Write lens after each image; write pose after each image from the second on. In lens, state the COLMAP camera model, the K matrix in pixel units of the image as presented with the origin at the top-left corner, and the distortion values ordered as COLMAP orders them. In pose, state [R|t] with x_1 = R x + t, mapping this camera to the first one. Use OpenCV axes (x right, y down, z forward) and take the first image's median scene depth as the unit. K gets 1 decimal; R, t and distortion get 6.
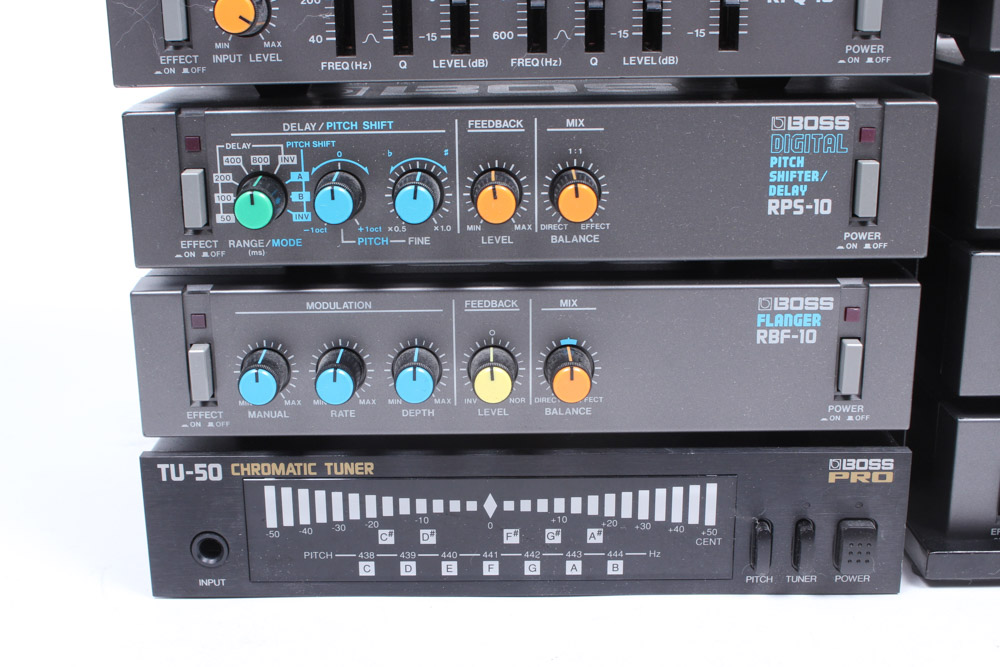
lens RADIAL K [[1339.9, 0, 483.7], [0, 1339.9, 343.4], [0, 0, 1]] dist [-0.063185, 0.000000]
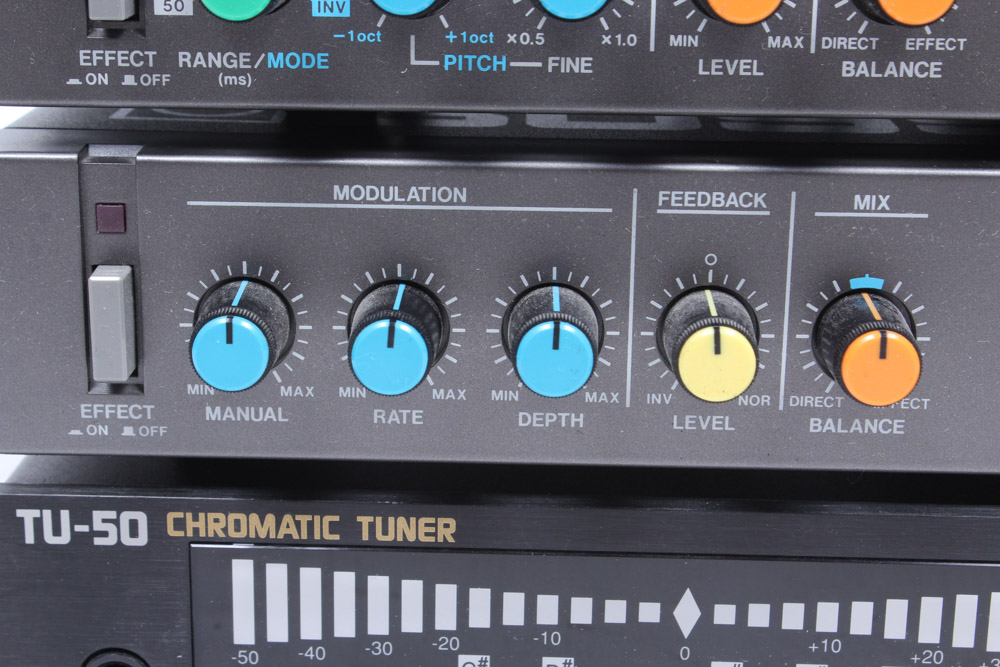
lens RADIAL K [[1980.2, 0, 505.5], [0, 1980.2, 326.6], [0, 0, 1]] dist [0.030605, 0.000000]
pose [[0.999487, 0.030136, -0.010831, -0.059736], [-0.030308, 0.999411, -0.016085, 0.030319], [0.010340, 0.016405, 0.999812, 0.275255]]
